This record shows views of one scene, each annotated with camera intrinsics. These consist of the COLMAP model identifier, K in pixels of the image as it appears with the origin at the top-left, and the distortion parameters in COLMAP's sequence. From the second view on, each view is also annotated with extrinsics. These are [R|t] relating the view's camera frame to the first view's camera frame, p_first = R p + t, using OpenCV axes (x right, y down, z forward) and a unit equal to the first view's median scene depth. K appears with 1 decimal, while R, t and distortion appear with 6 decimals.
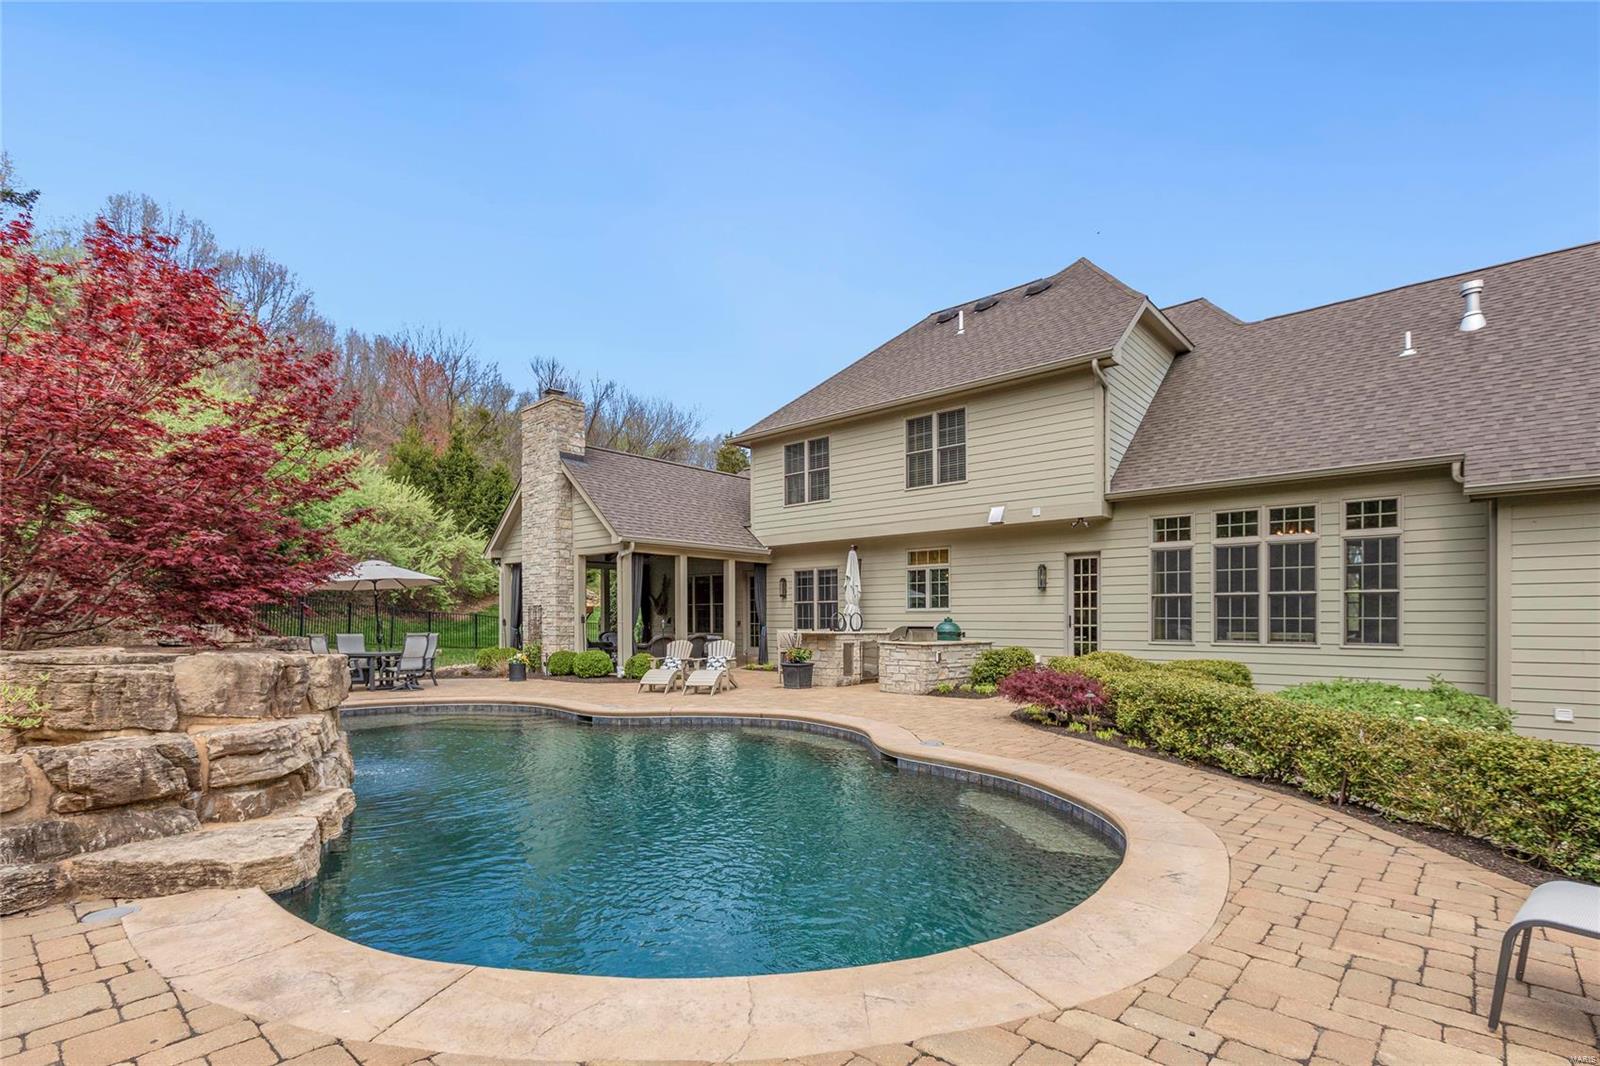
lens RADIAL K [[735.0, 0, 795.6], [0, 735.0, 554.9], [0, 0, 1]] dist [-0.006169, 0.000235]
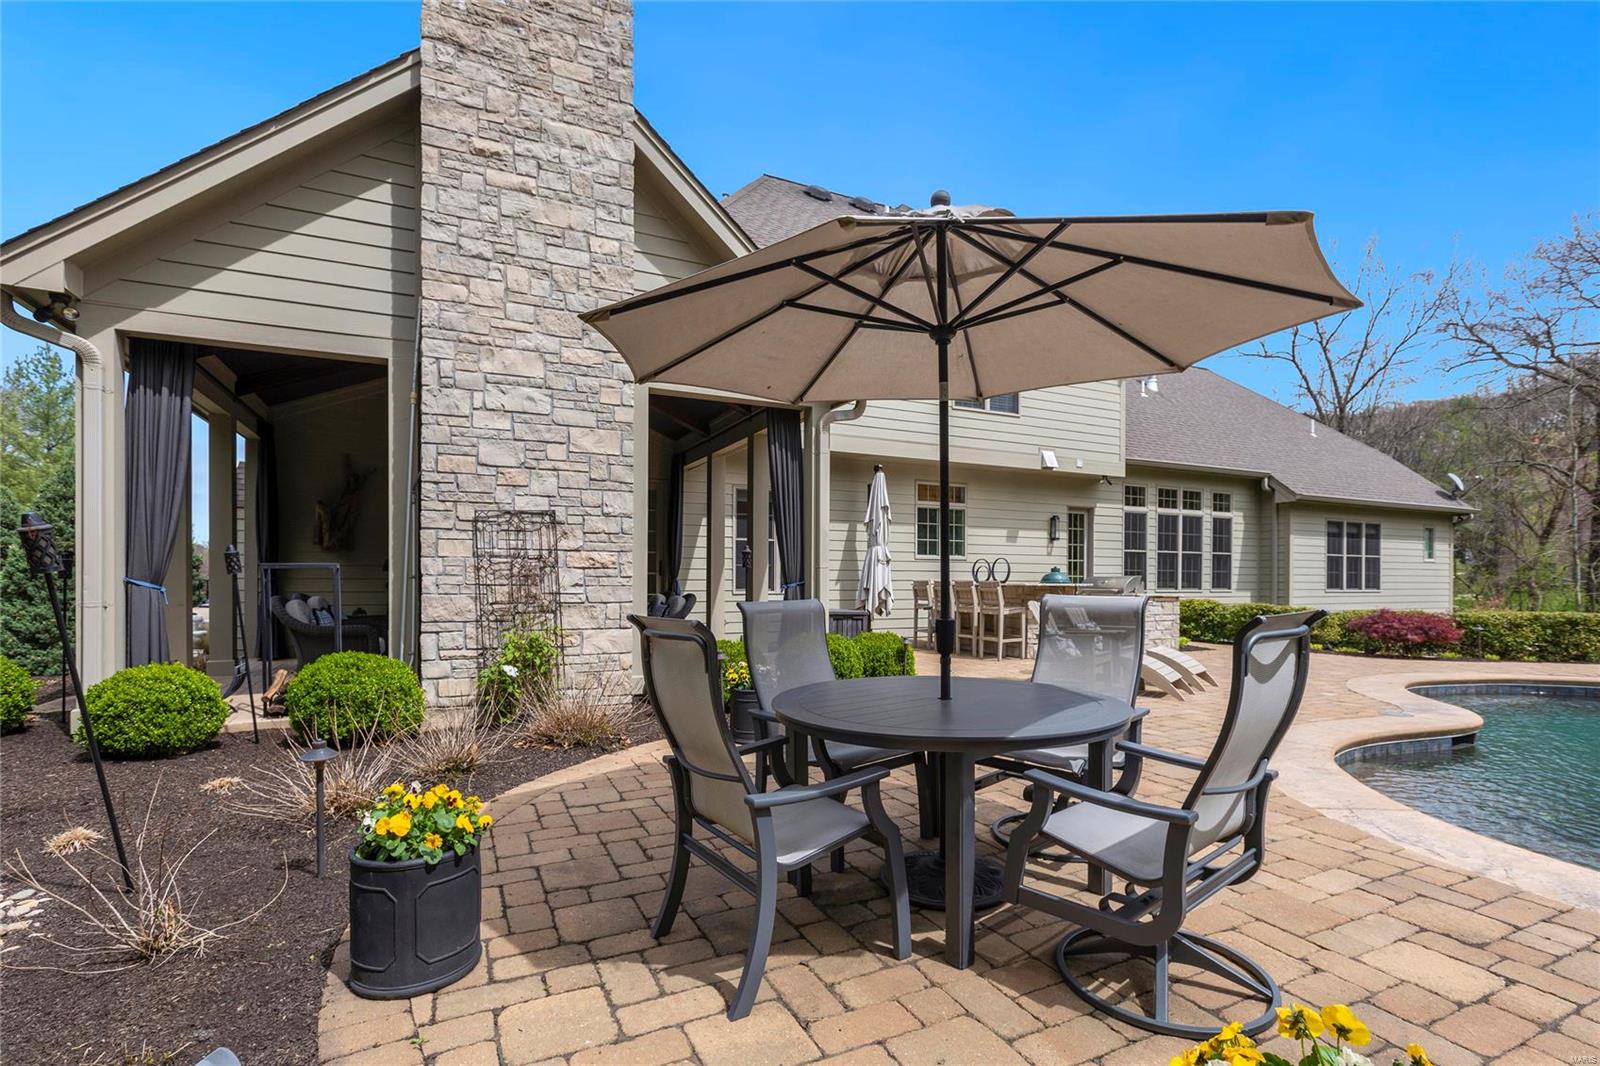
lens RADIAL K [[745.0, 0, 801.0], [0, 745.0, 581.6], [0, 0, 1]] dist [0.002300, -0.000413]
pose [[0.384603, -0.018335, 0.922900, -0.775640], [-0.095133, 0.993692, 0.059386, 0.078436], [-0.918167, -0.110639, 0.380433, 0.959163]]
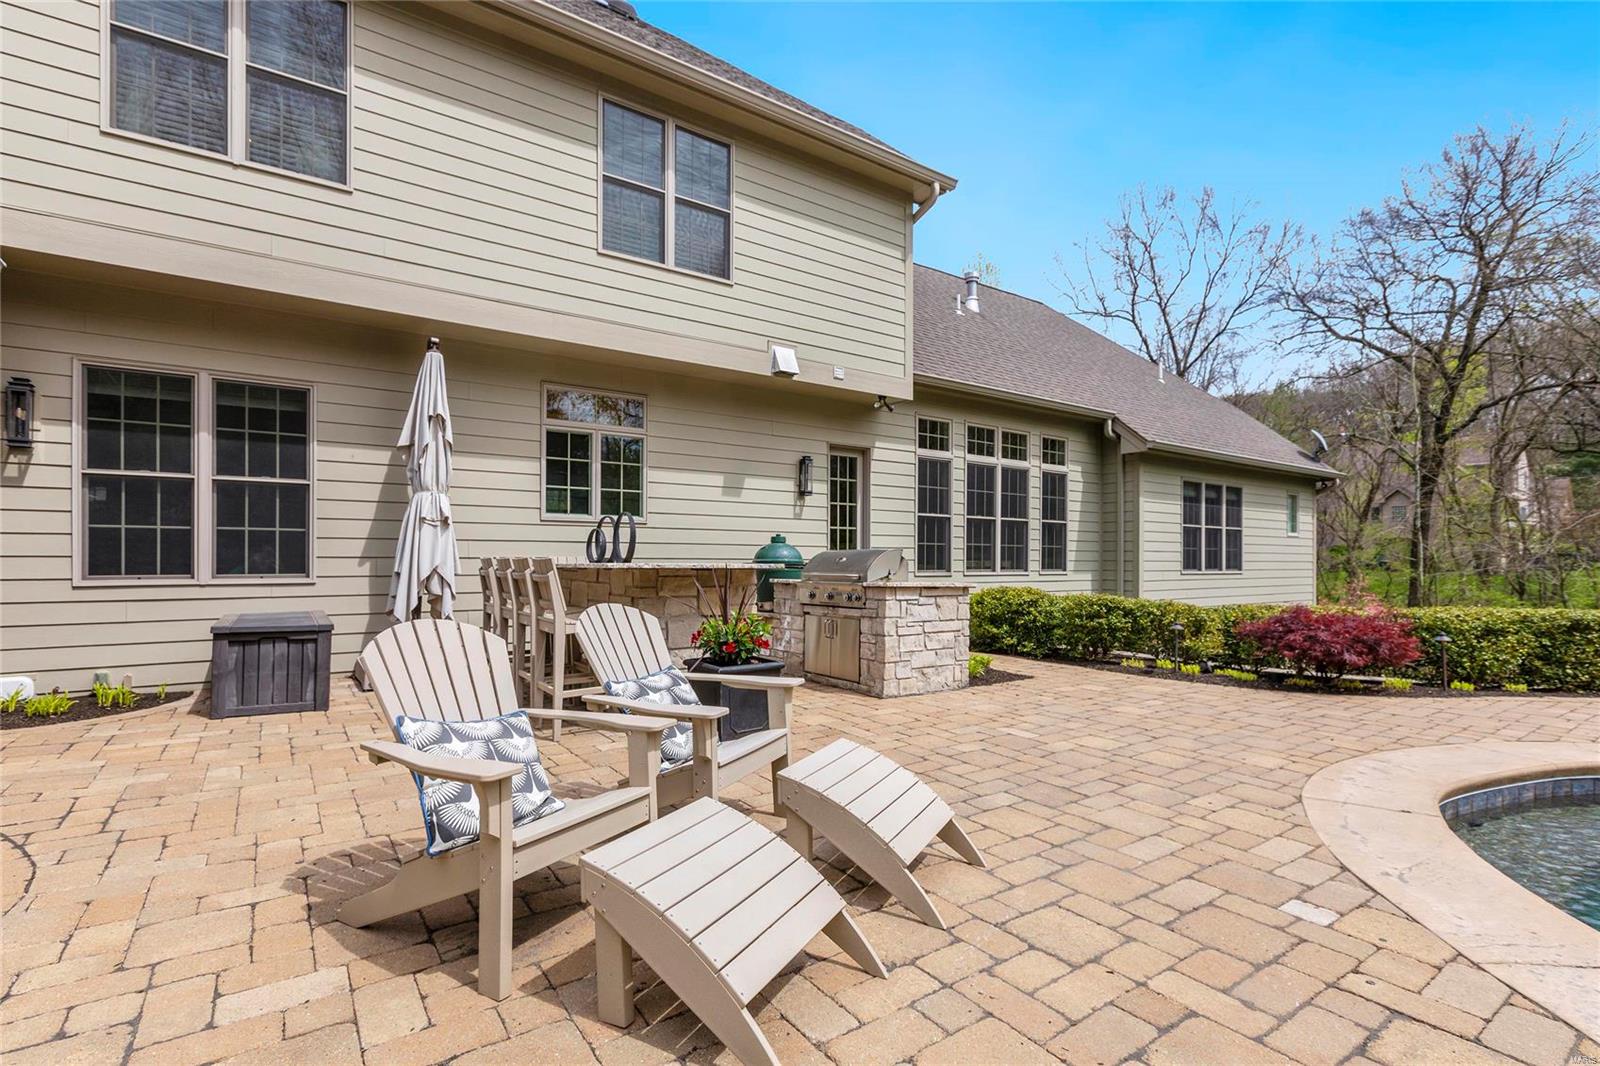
lens RADIAL K [[735.0, 0, 795.6], [0, 735.0, 554.9], [0, 0, 1]] dist [-0.006169, 0.000235]
pose [[0.235699, -0.010147, 0.971773, -0.303009], [-0.102582, 0.994099, 0.035261, 0.079881], [-0.966397, -0.107997, 0.233267, 0.885005]]
